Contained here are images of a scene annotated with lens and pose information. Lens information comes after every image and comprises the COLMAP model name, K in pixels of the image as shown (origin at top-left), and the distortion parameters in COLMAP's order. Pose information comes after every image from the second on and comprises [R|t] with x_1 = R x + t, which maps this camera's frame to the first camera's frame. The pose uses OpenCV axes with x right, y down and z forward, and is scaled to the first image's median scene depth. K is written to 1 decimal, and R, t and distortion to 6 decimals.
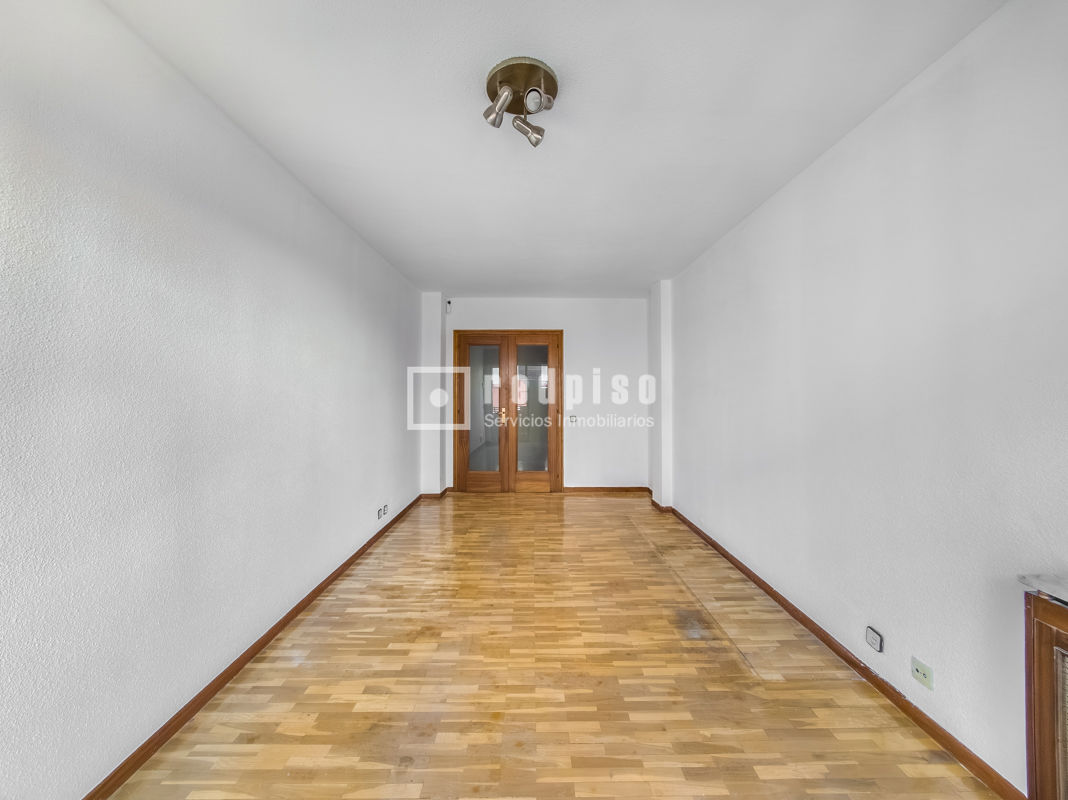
lens RADIAL K [[409.7, 0, 535.1], [0, 409.7, 399.6], [0, 0, 1]] dist [0.003336, 0.000315]
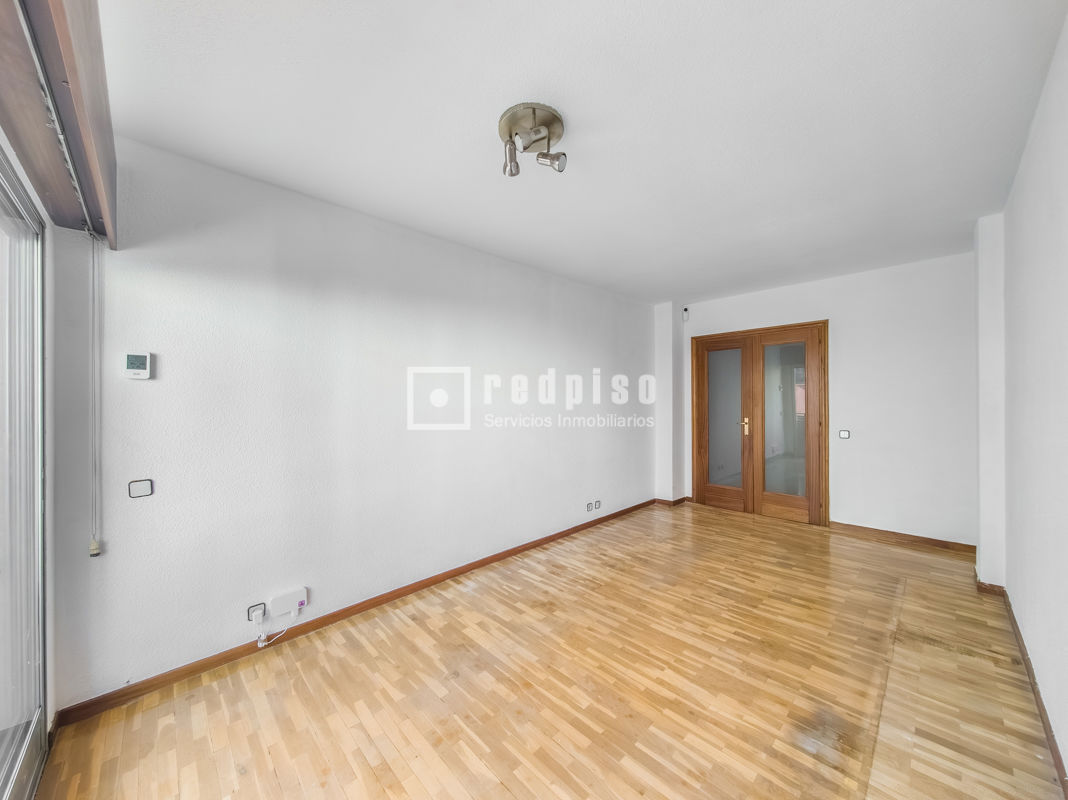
lens RADIAL K [[394.5, 0, 531.9], [0, 394.5, 401.0], [0, 0, 1]] dist [-0.000631, 0.000204]
pose [[0.692077, -0.006273, -0.721797, 0.496681], [-0.001276, 0.999950, -0.009914, -0.015376], [0.721823, 0.007783, 0.692034, 0.157947]]
